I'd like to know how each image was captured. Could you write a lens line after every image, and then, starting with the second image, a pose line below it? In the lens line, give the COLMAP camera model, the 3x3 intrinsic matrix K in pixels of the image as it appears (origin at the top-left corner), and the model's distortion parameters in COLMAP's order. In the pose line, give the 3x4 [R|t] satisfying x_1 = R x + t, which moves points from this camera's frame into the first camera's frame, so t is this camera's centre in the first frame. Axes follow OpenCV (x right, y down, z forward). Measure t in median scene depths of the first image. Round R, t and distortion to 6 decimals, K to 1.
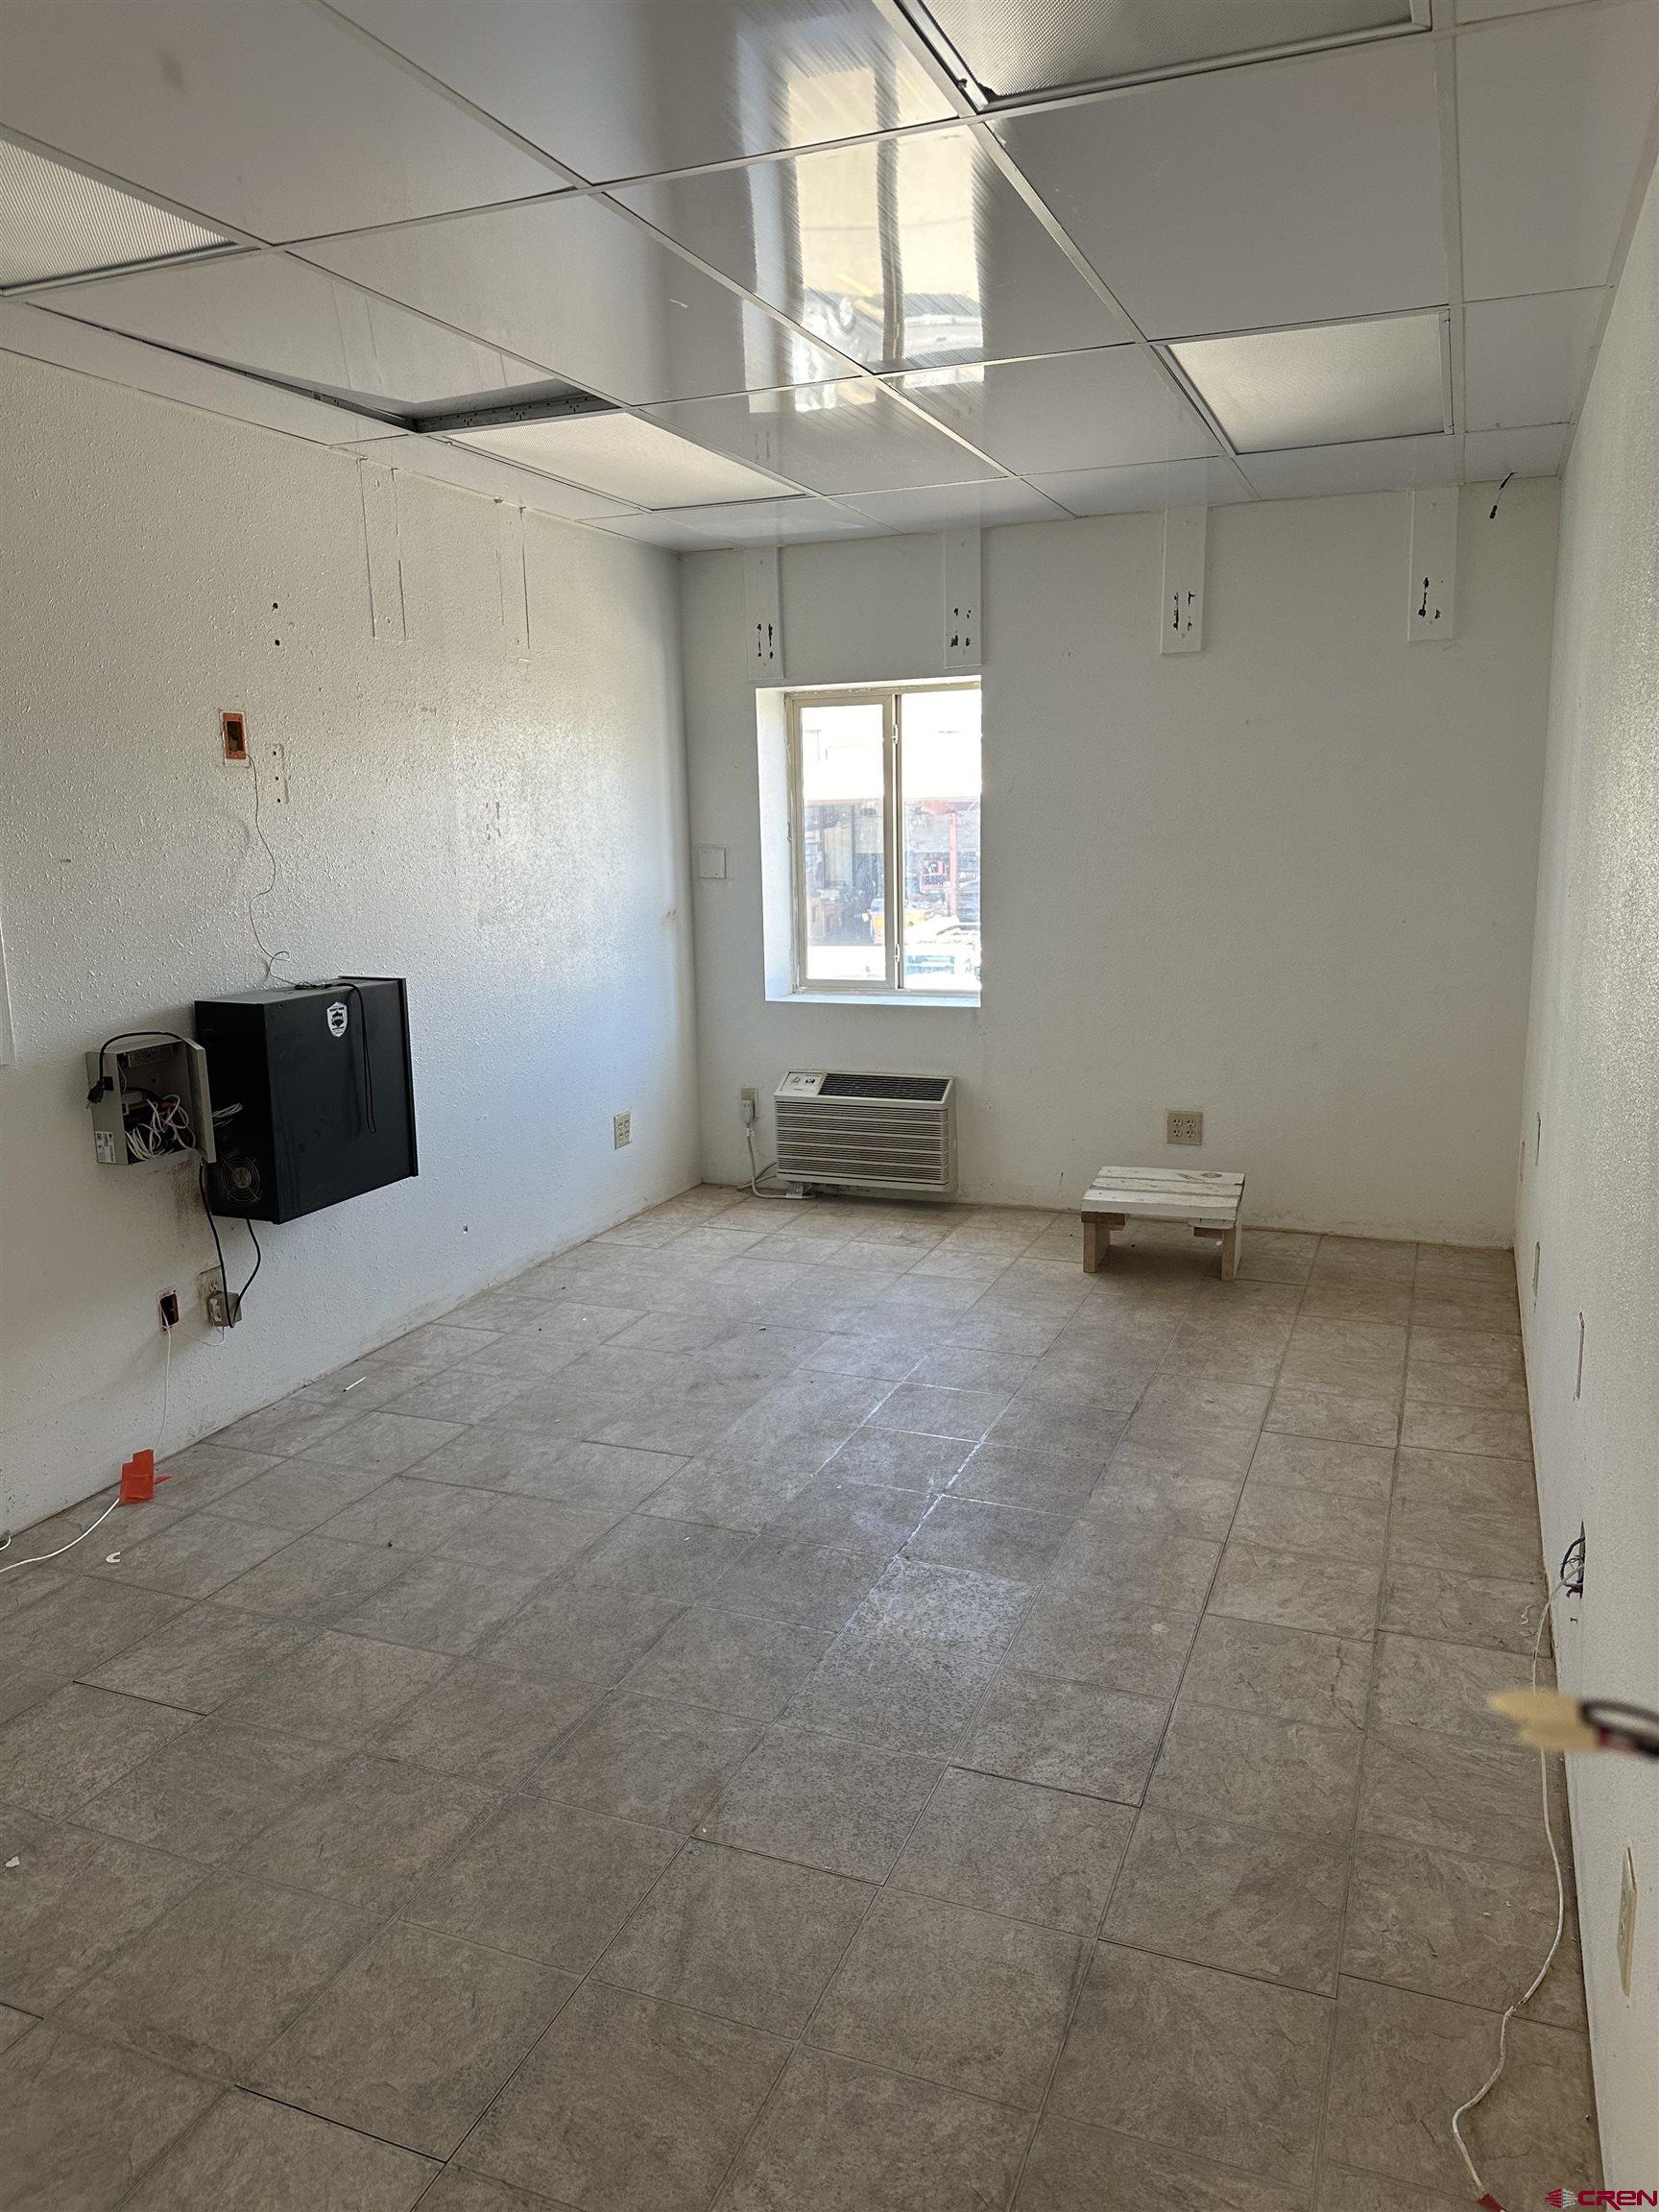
lens RADIAL K [[1542.5, 0, 826.1], [0, 1542.5, 1083.0], [0, 0, 1]] dist [0.098952, -0.117718]
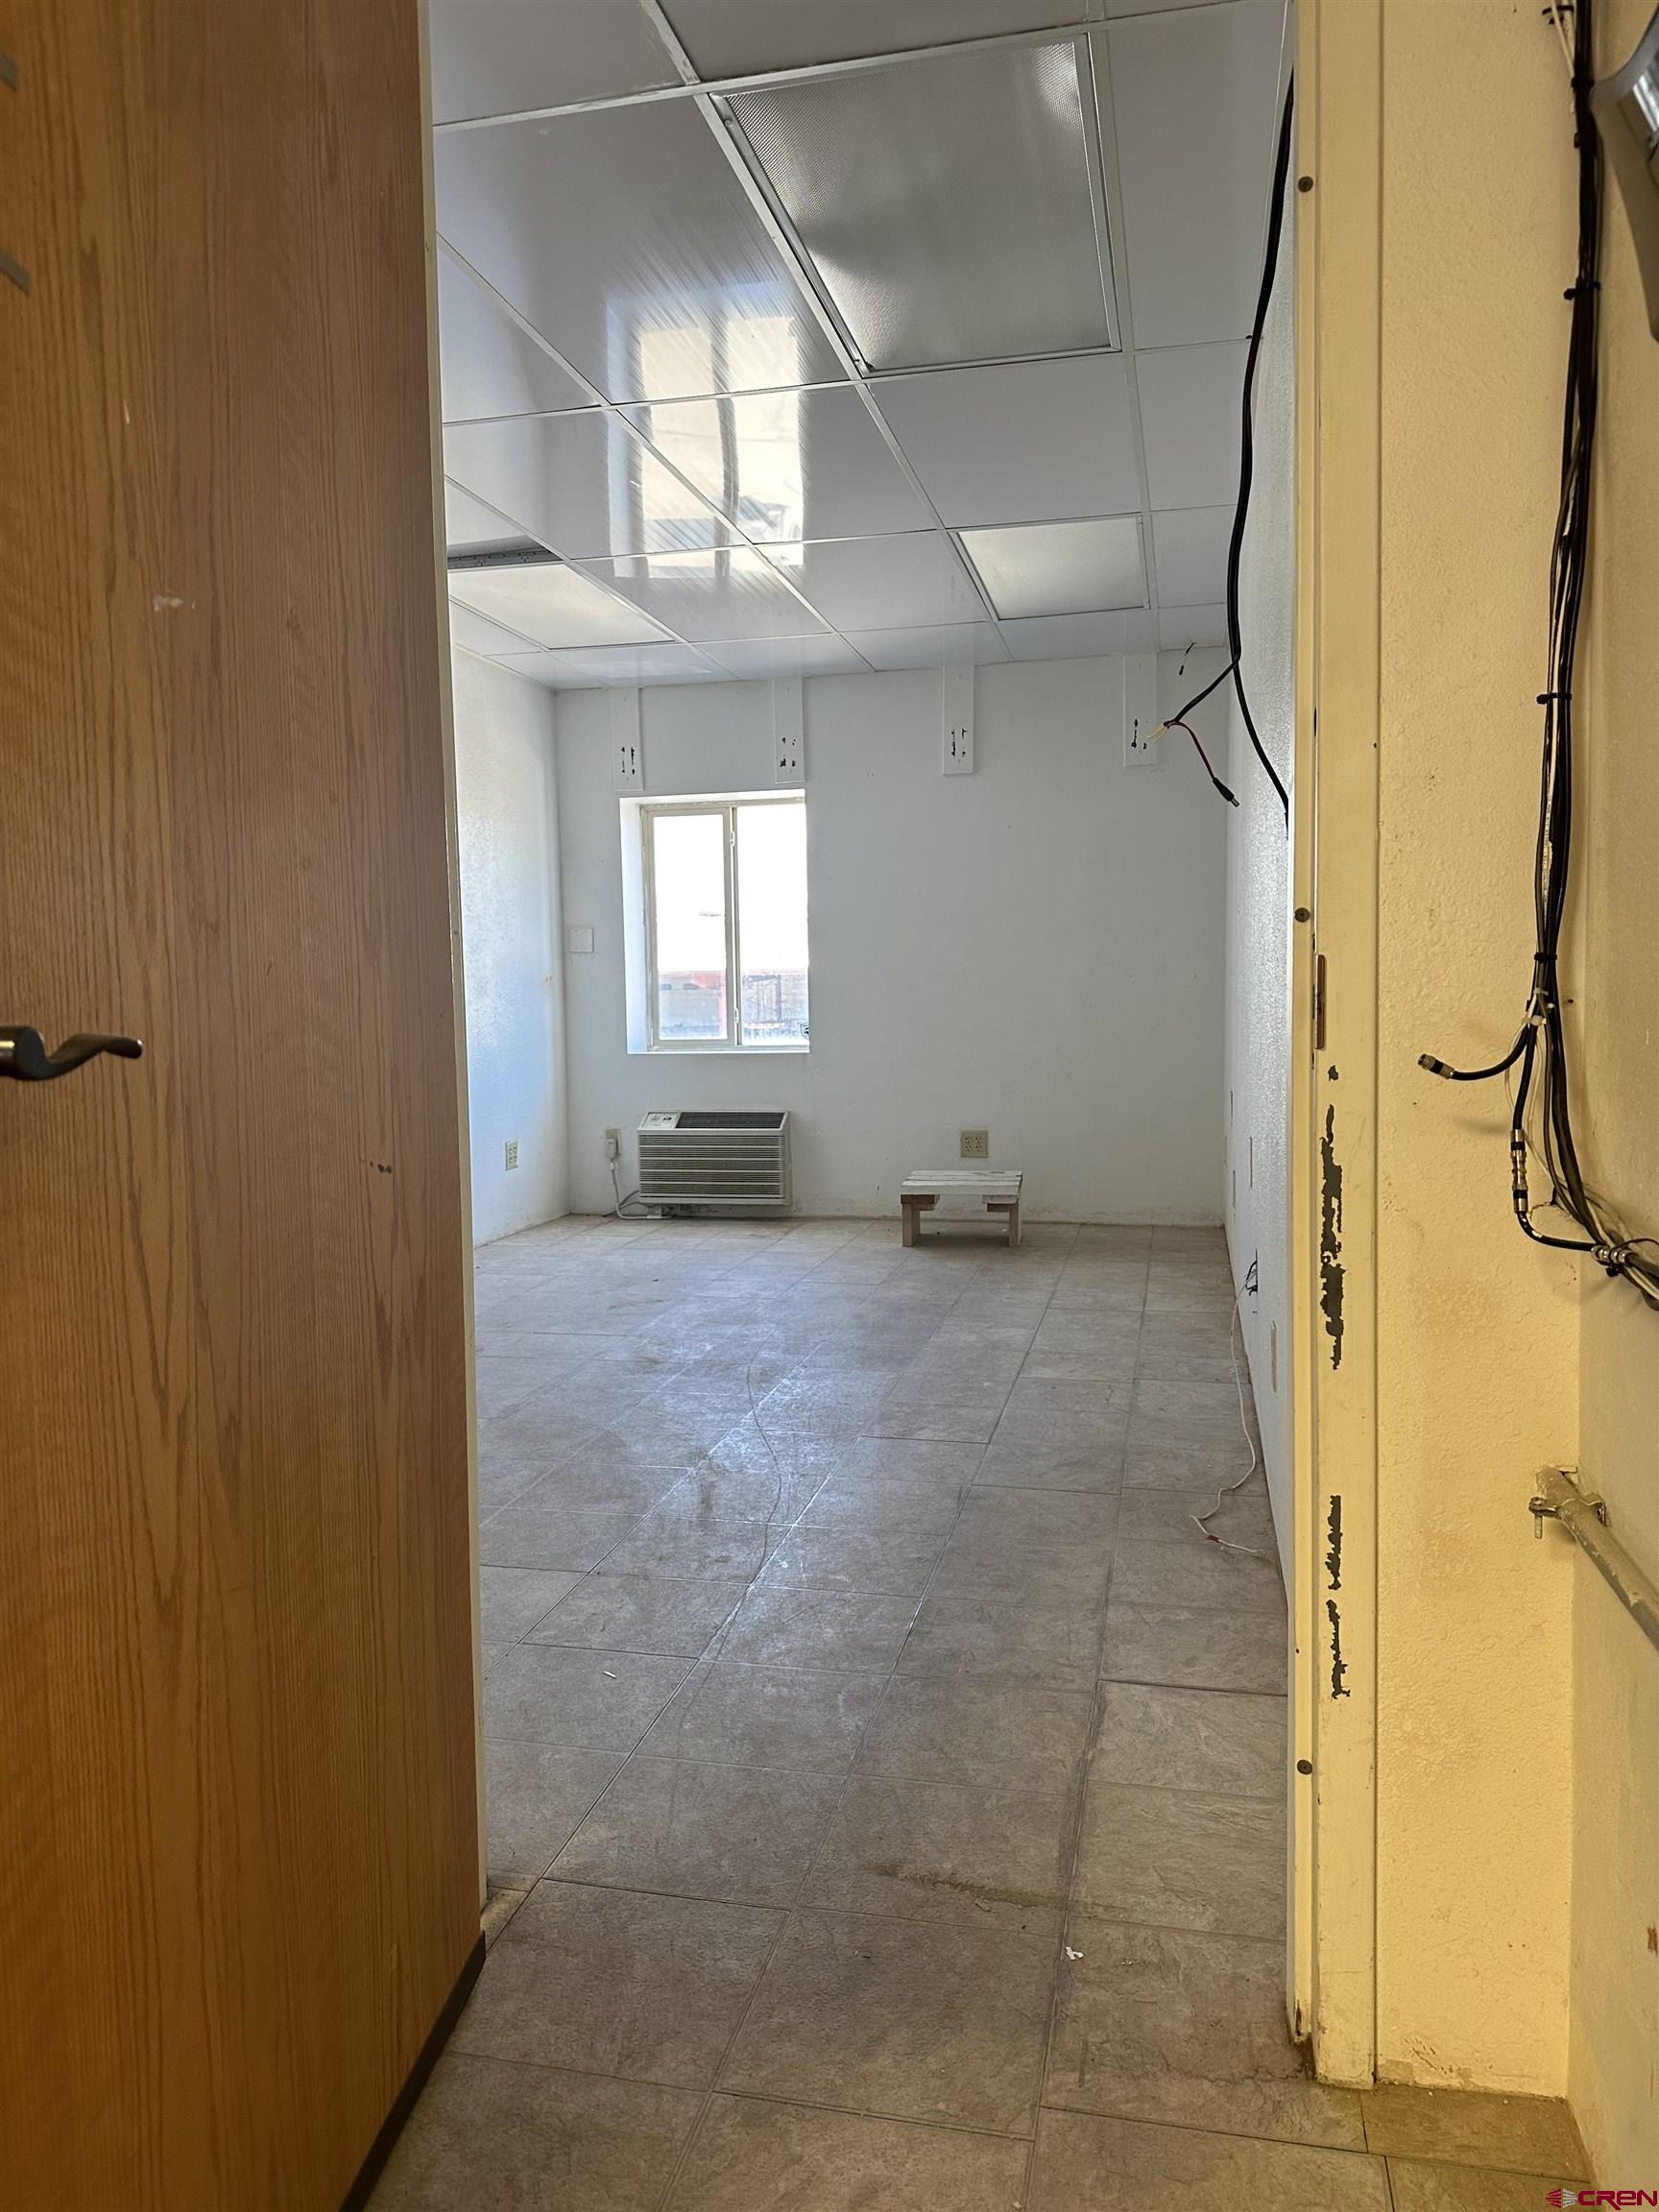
lens RADIAL K [[1542.5, 0, 818.2], [0, 1542.5, 1101.5], [0, 0, 1]] dist [0.098952, -0.117718]
pose [[0.988403, -0.005413, 0.151760, -0.084697], [0.022586, 0.993489, -0.111663, 0.135316], [-0.150168, 0.113796, 0.982090, -0.216683]]
